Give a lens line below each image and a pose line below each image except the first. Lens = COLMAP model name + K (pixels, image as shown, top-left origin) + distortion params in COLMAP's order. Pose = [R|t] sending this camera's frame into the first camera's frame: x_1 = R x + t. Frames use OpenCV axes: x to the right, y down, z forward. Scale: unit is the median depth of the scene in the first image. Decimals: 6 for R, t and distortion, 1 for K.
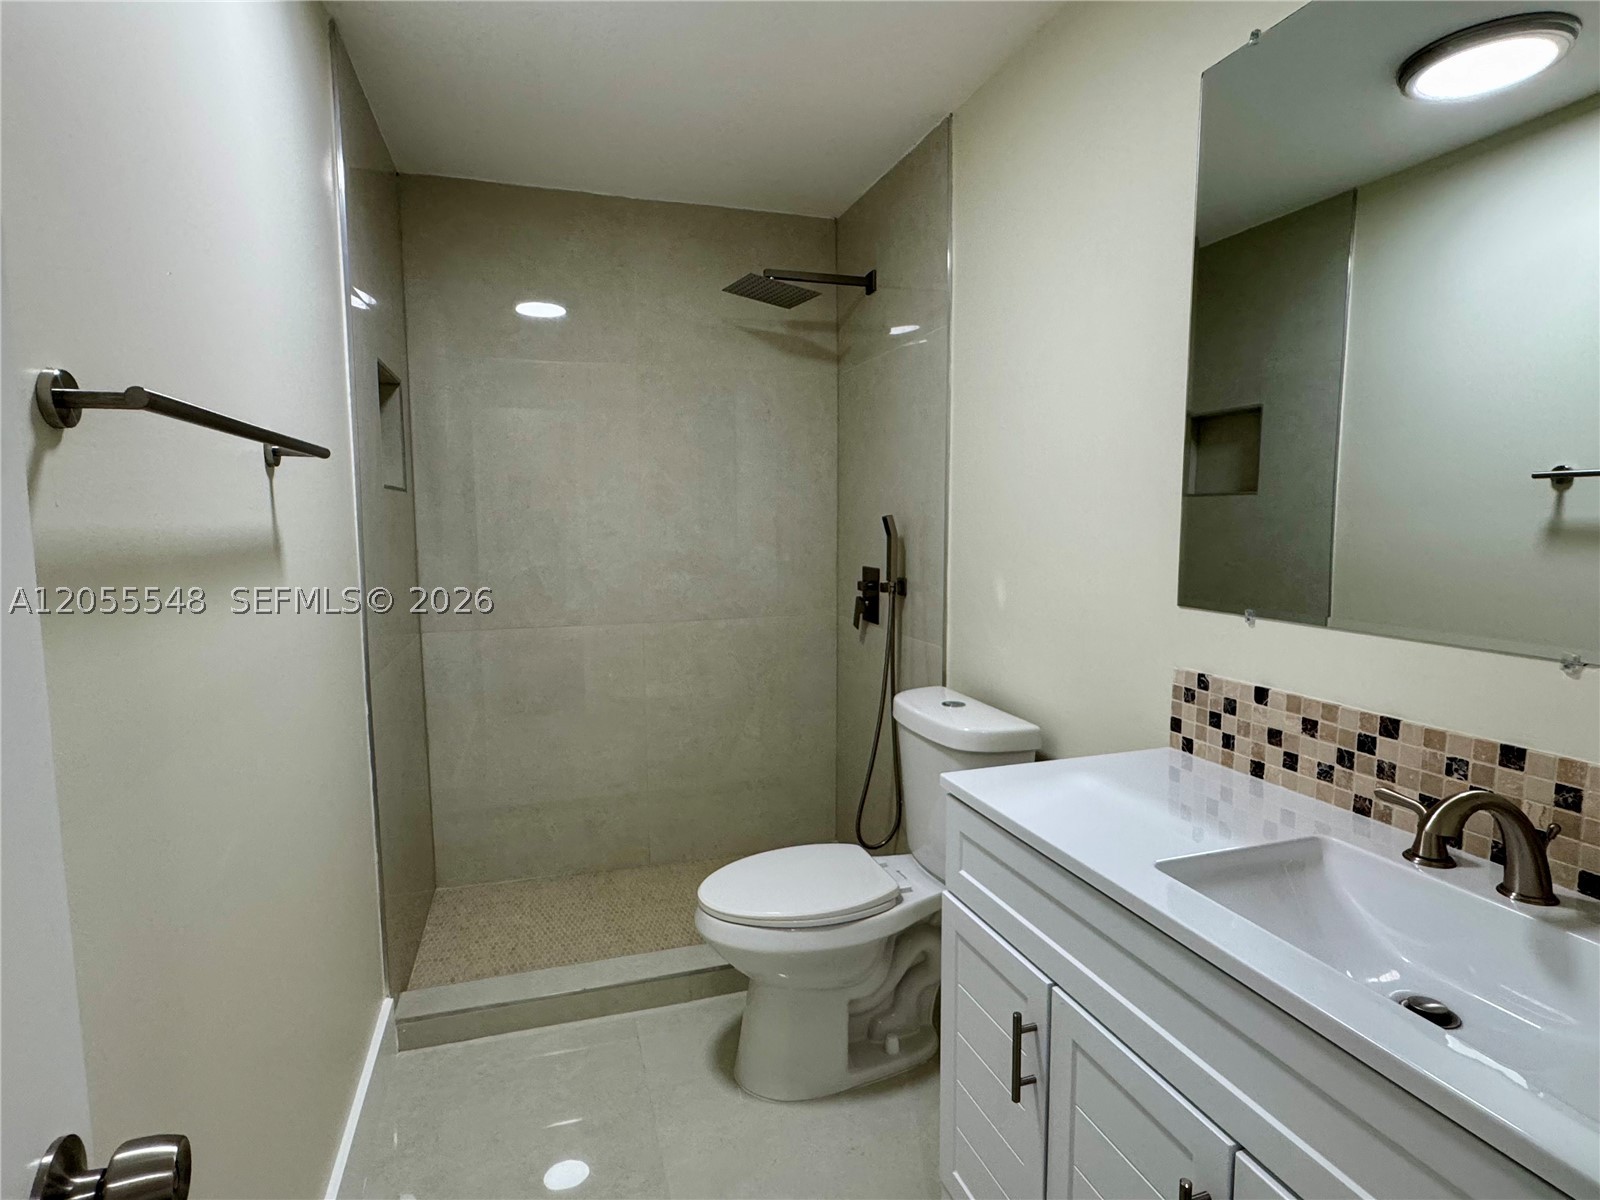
lens RADIAL K [[825.6, 0, 802.5], [0, 825.6, 598.7], [0, 0, 1]] dist [-0.004019, -0.001371]
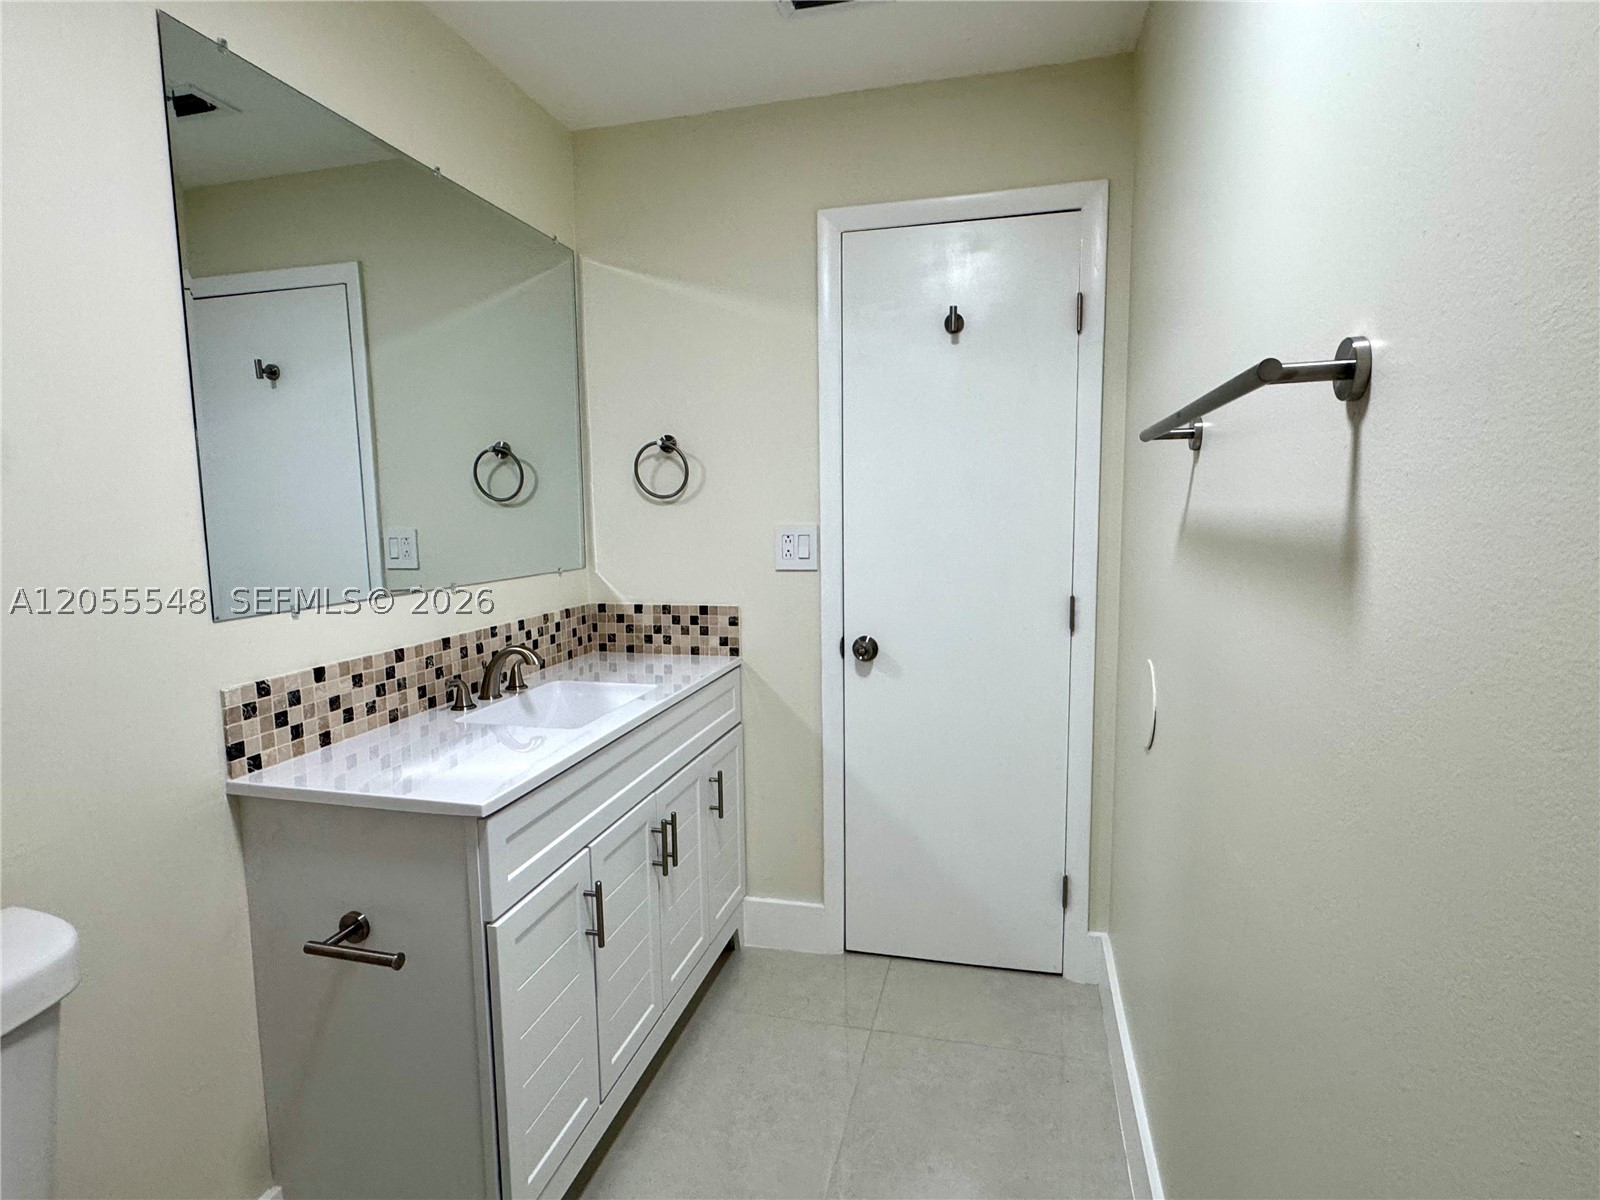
lens RADIAL K [[825.6, 0, 805.0], [0, 825.6, 603.3], [0, 0, 1]] dist [-0.004019, -0.001371]
pose [[-0.849746, -0.045755, 0.525203, -0.618235], [0.068176, 0.978324, 0.195534, -0.158388], [-0.522766, 0.201960, -0.828208, 1.594327]]
